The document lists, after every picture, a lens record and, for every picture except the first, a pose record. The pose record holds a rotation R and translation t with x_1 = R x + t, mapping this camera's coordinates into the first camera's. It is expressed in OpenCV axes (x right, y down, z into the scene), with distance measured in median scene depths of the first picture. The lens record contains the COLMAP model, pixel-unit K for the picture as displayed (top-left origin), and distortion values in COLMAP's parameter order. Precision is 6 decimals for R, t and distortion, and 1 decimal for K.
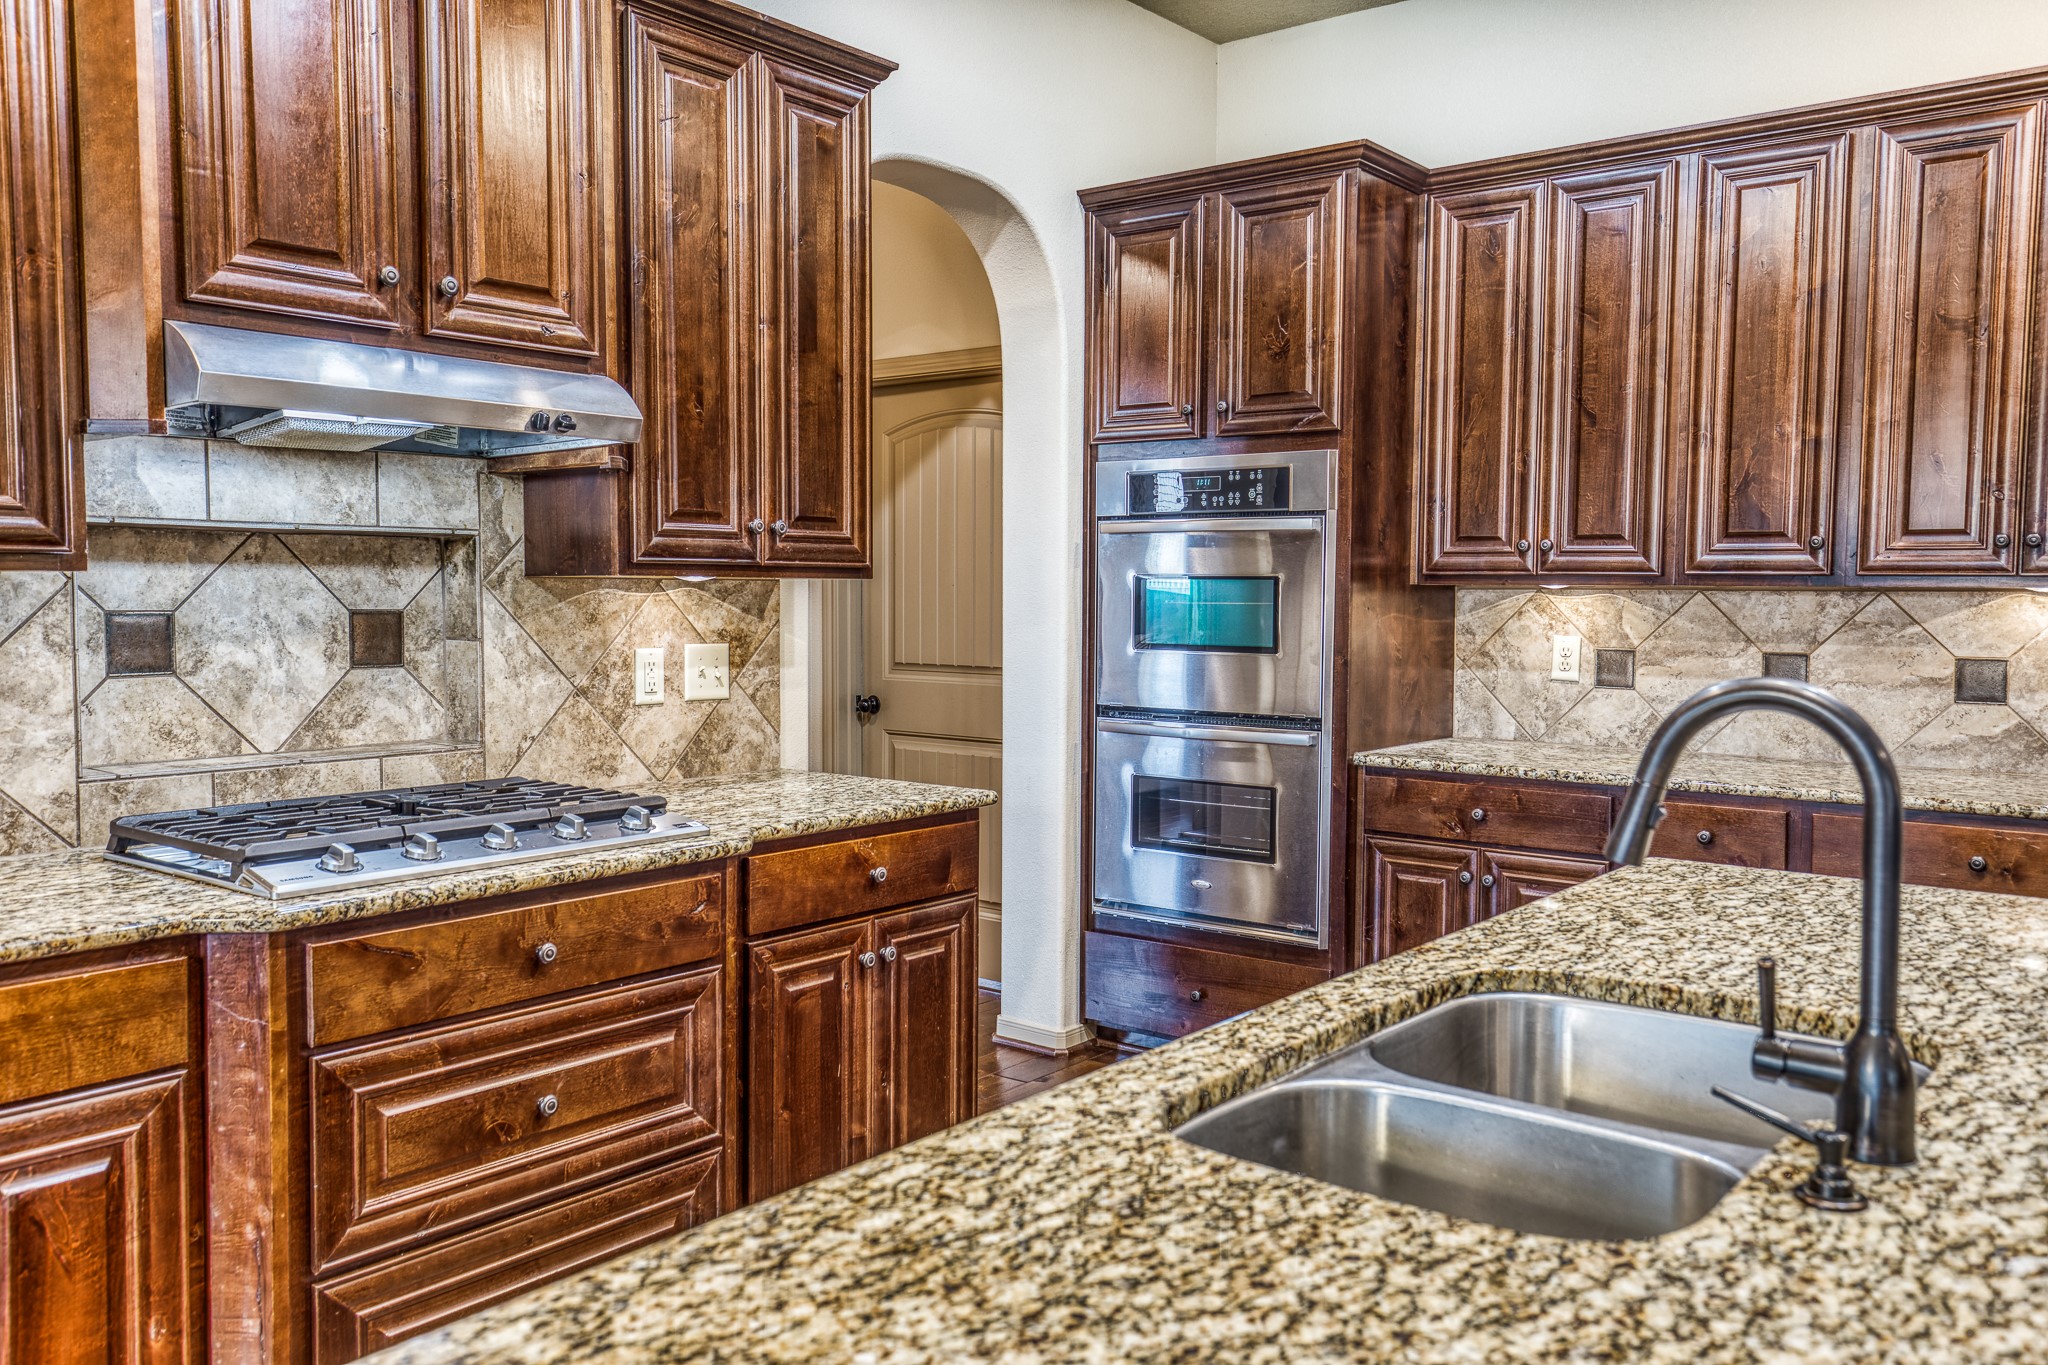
lens RADIAL K [[1782.2, 0, 1061.0], [0, 1782.2, 700.0], [0, 0, 1]] dist [0.029468, 0.007048]
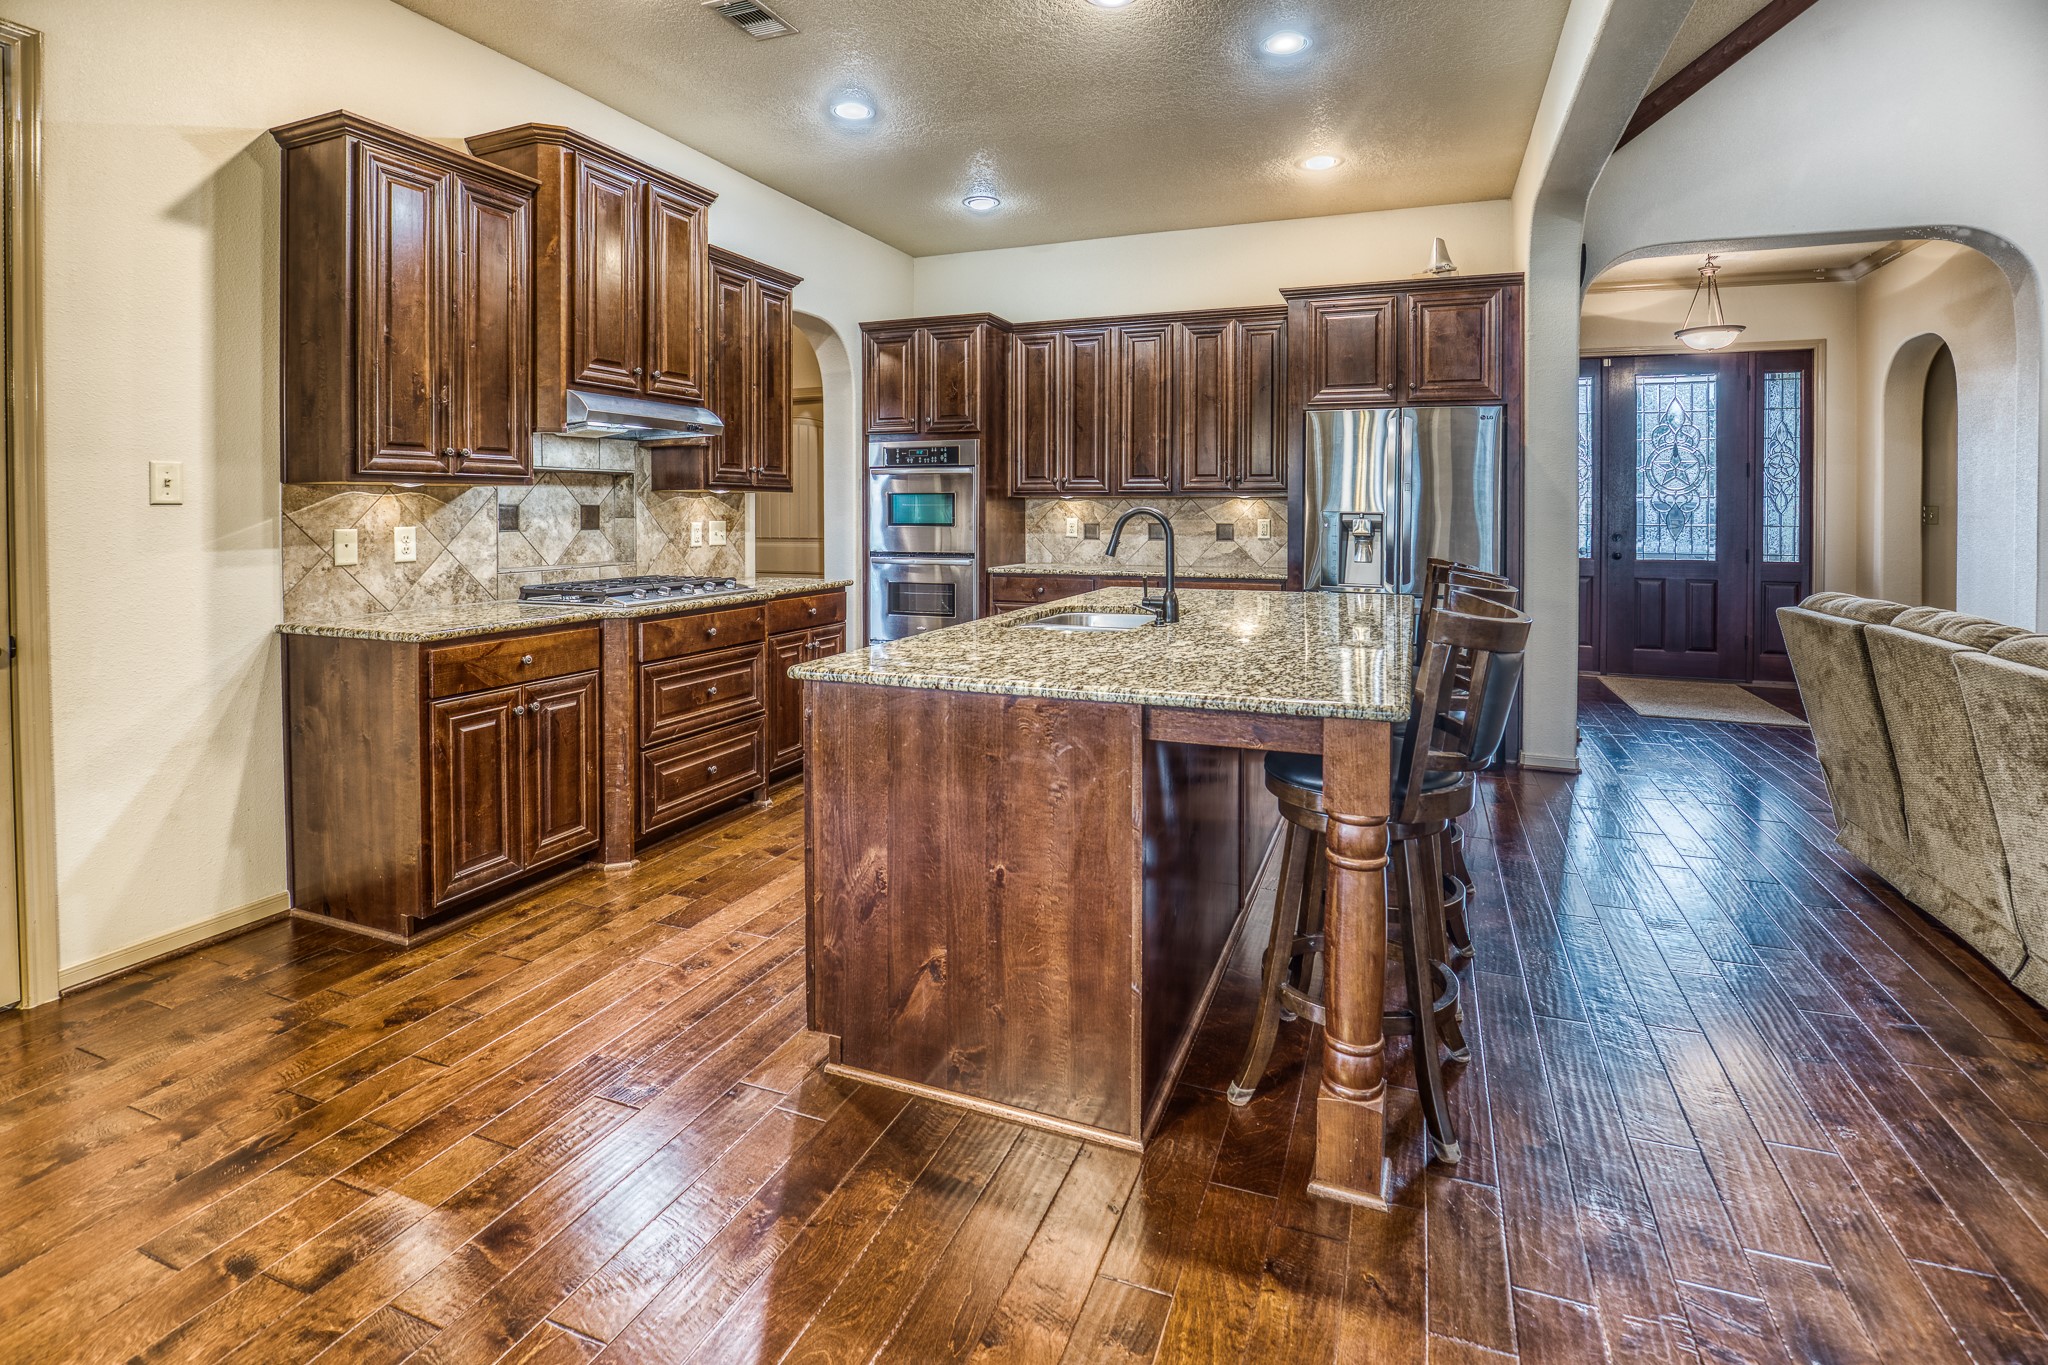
lens RADIAL K [[992.1, 0, 1091.9], [0, 992.1, 529.7], [0, 0, 1]] dist [-0.030222, 0.004071]
pose [[0.951486, -0.012395, 0.307442, -0.137210], [0.024995, 0.999000, -0.037077, 0.040541], [-0.306675, 0.042962, 0.950844, -0.369924]]
